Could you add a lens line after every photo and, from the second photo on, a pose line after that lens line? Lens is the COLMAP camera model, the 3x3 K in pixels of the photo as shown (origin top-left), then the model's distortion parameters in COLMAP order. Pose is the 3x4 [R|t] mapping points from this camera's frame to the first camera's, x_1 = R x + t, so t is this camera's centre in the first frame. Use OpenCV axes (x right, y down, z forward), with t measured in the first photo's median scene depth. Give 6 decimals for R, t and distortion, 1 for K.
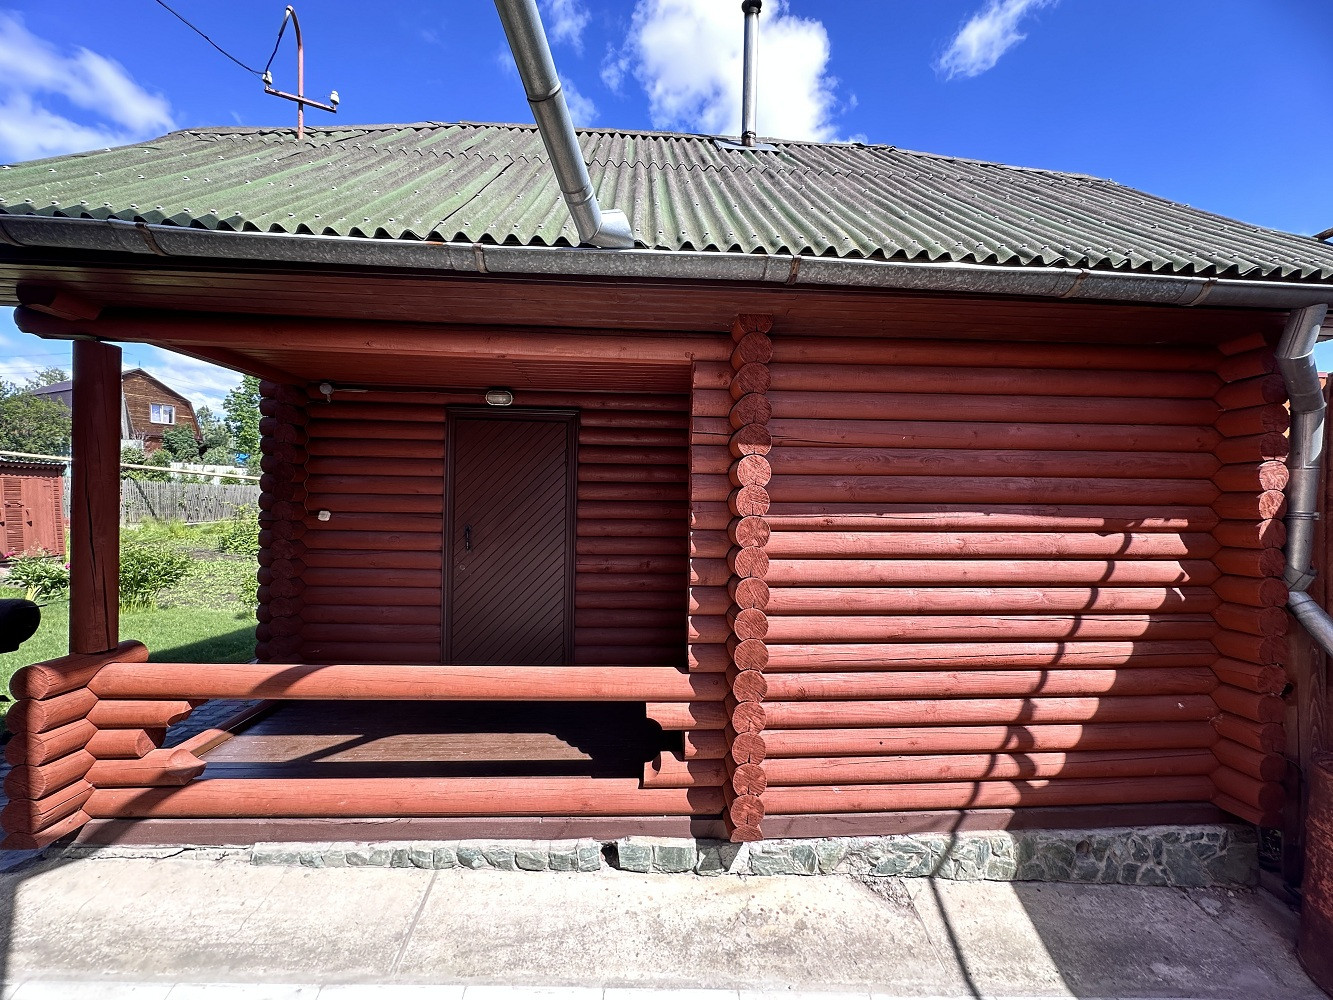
lens RADIAL K [[527.6, 0, 666.5], [0, 527.6, 500.0], [0, 0, 1]] dist [-0.001244, -0.000039]
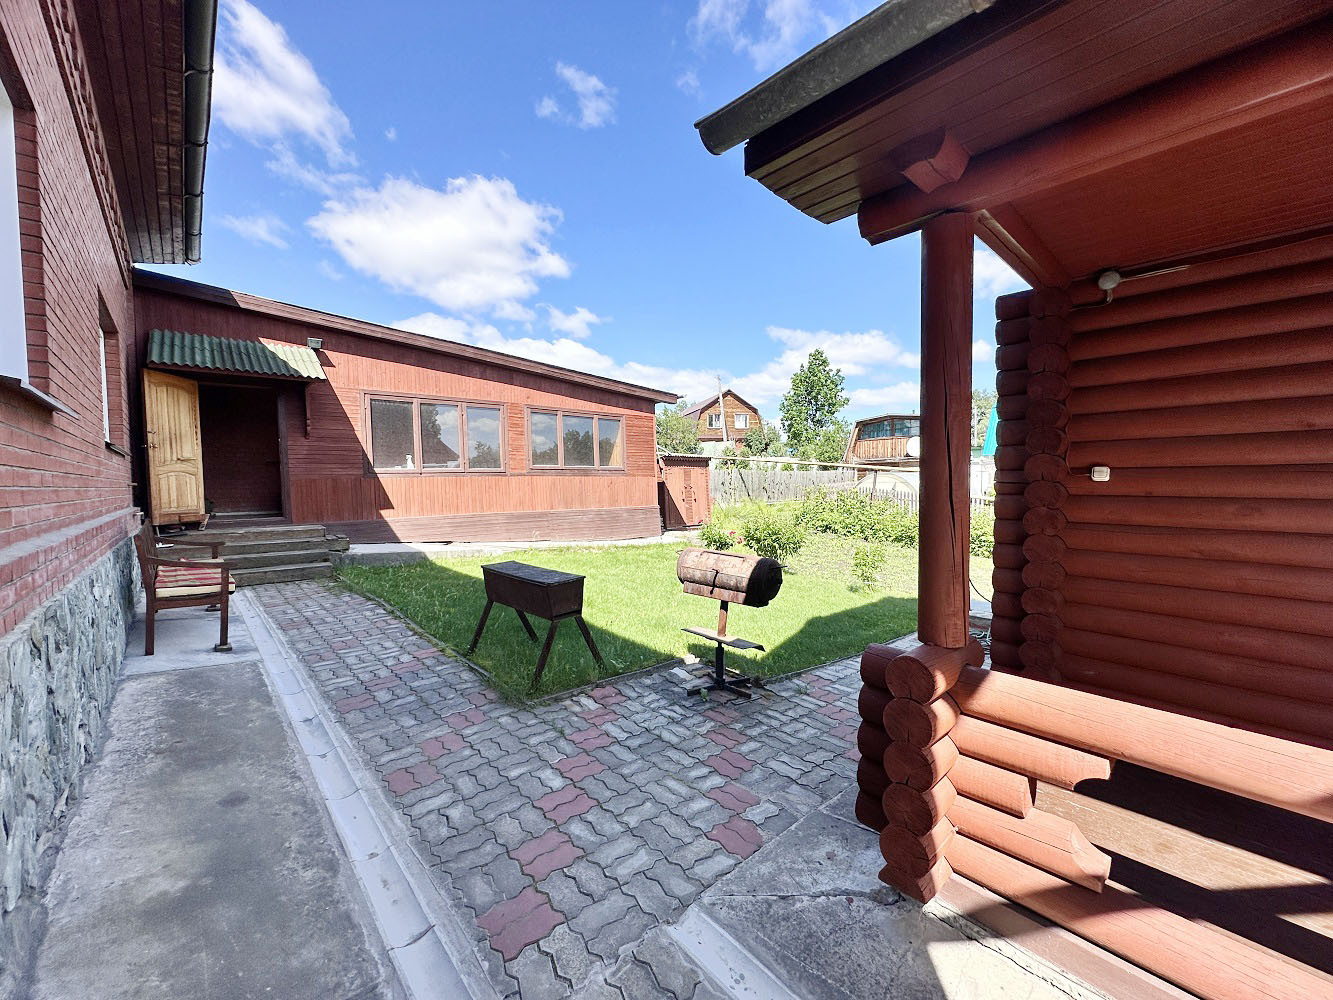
lens RADIAL K [[527.6, 0, 666.5], [0, 527.6, 500.0], [0, 0, 1]] dist [-0.001244, -0.000039]
pose [[0.632844, 0.011044, -0.774201, -0.471837], [0.008629, 0.999736, 0.021315, 0.043023], [0.774232, -0.020170, 0.632581, 0.144718]]
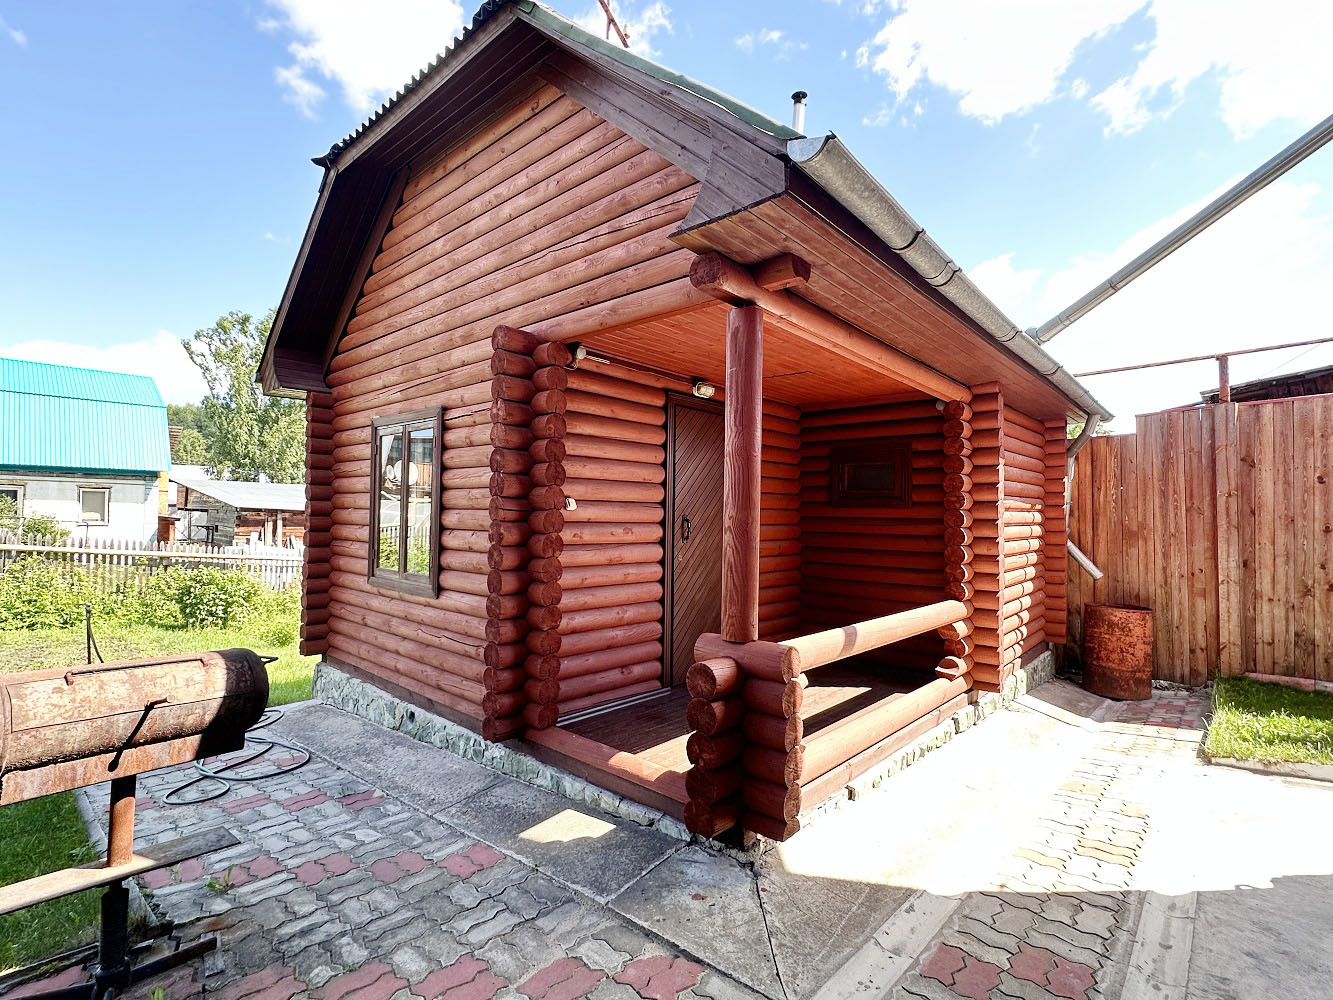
lens RADIAL K [[628.9, 0, 666.5], [0, 628.9, 500.0], [0, 0, 1]] dist [-0.002788, 0.000010]
pose [[0.714400, 0.012325, 0.699629, -1.218828], [-0.001603, 0.999871, -0.015977, 0.039327], [-0.699736, 0.010293, 0.714328, 0.184035]]
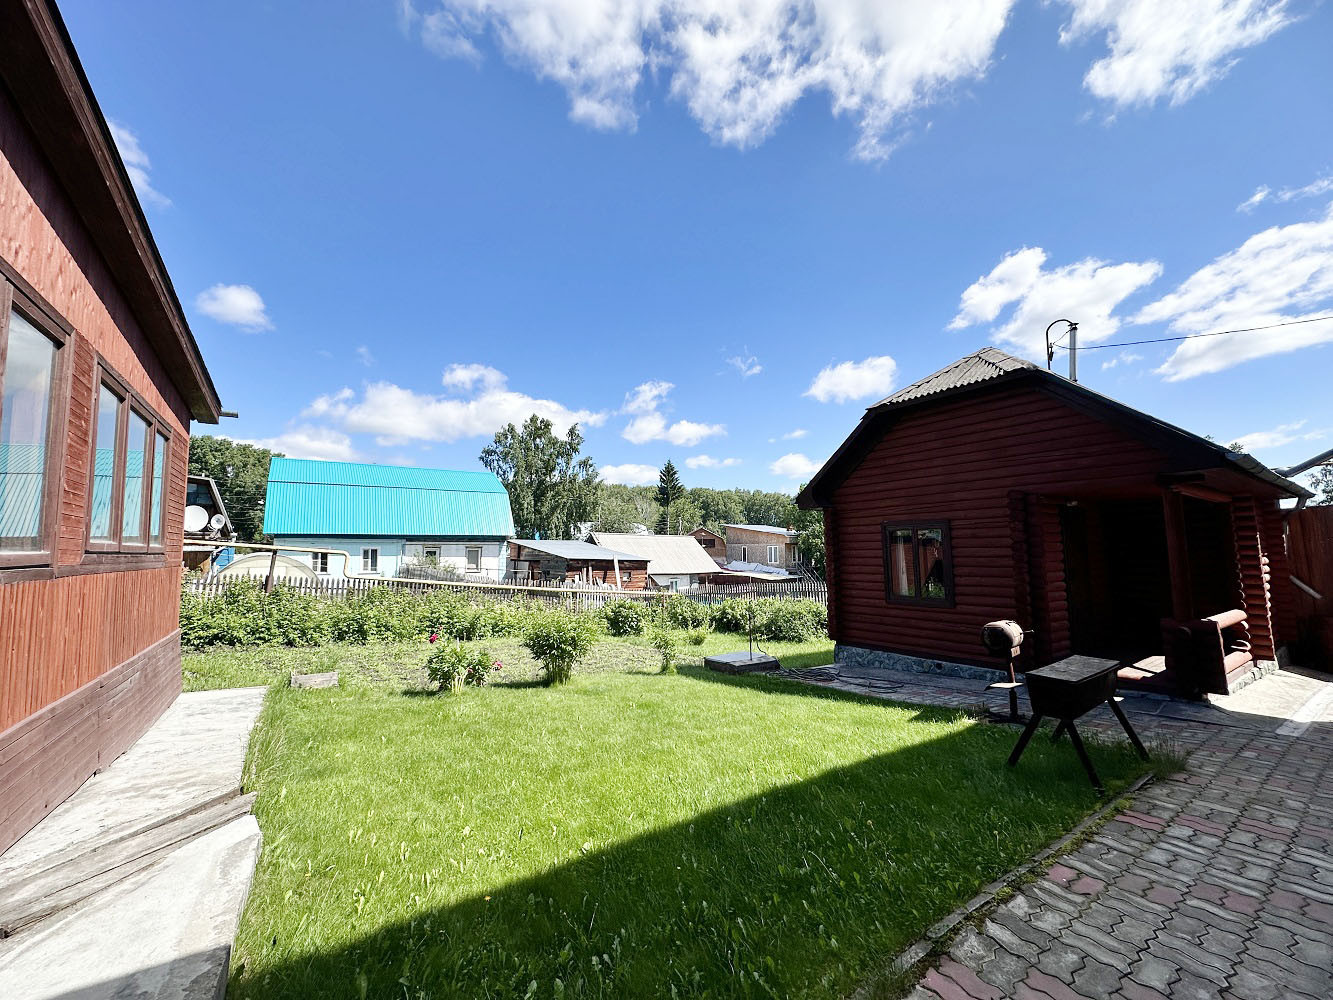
lens RADIAL K [[527.6, 0, 666.5], [0, 527.6, 500.0], [0, 0, 1]] dist [-0.001244, -0.000039]
pose [[0.852554, 0.029008, 0.521833, -2.697080], [0.025485, 0.994963, -0.096945, -0.046487], [-0.522017, 0.095950, 0.847521, 0.096968]]
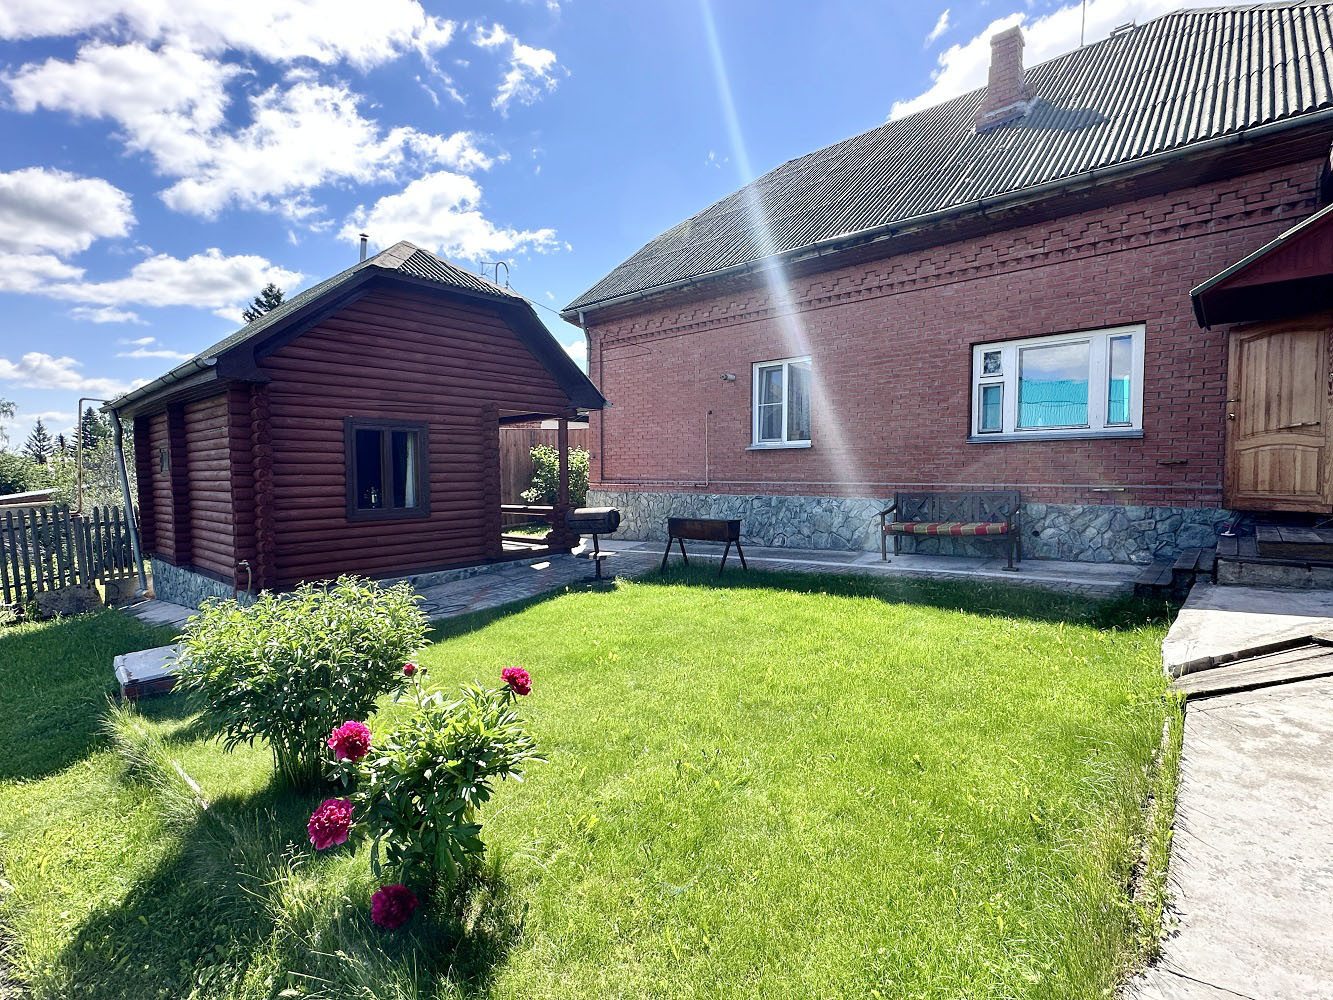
lens RADIAL K [[627.2, 0, 666.5], [0, 627.2, 500.0], [0, 0, 1]] dist [-0.092514, 0.026310]
pose [[-0.717798, -0.036355, 0.695302, -2.868216], [0.003566, 0.998431, 0.055886, 0.017099], [-0.696243, 0.042595, -0.716542, 2.245255]]
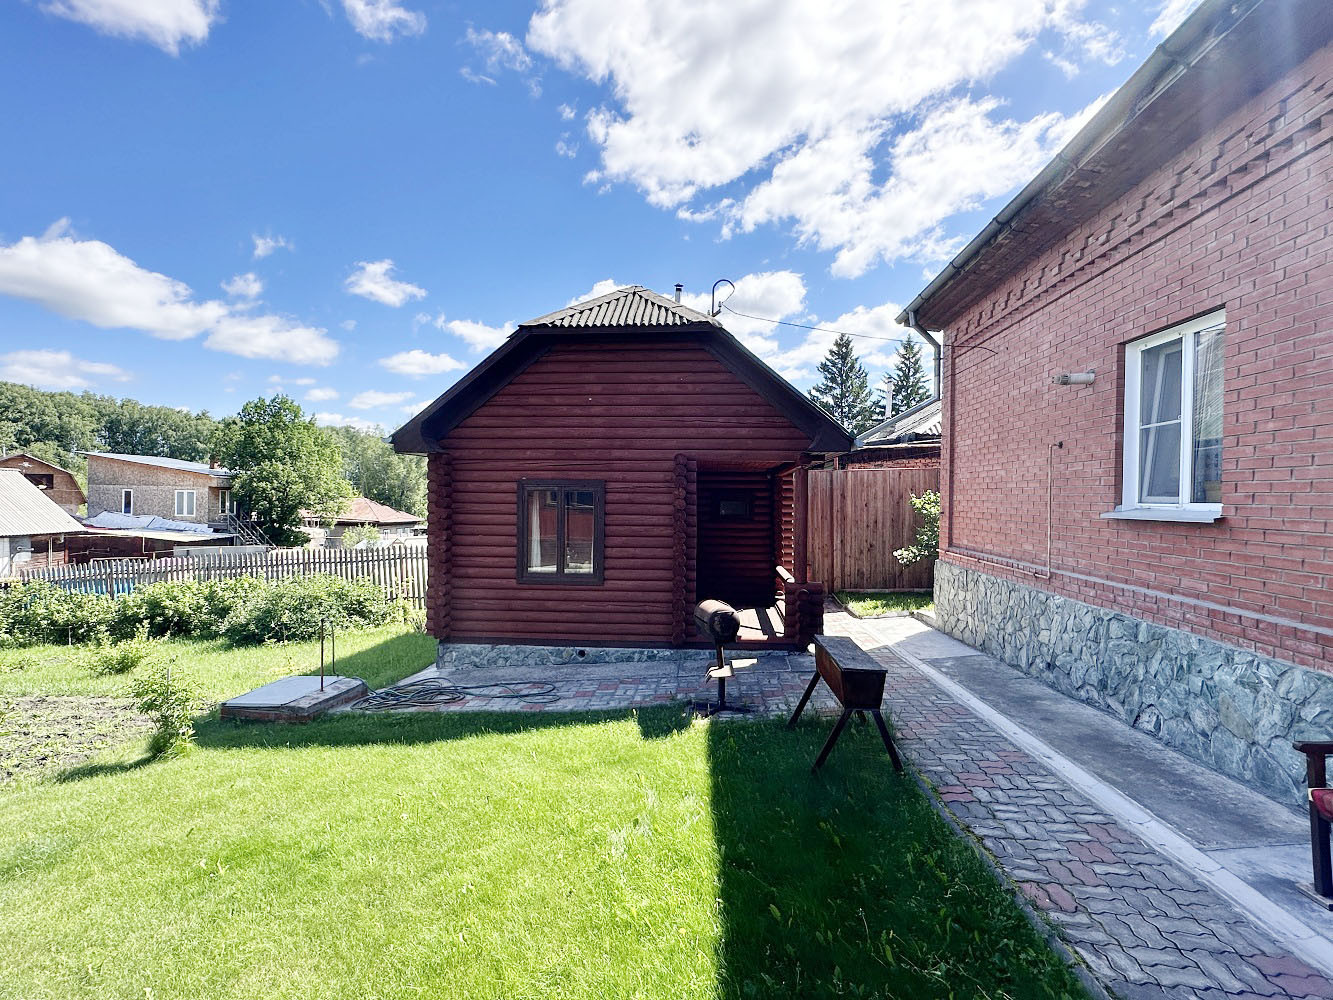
lens RADIAL K [[628.9, 0, 666.5], [0, 628.9, 500.0], [0, 0, 1]] dist [-0.002788, 0.000010]
pose [[0.136204, -0.013477, 0.990589, -2.704520], [-0.001277, 0.999904, 0.013779, -0.106473], [-0.990680, -0.003141, 0.136174, 0.774769]]
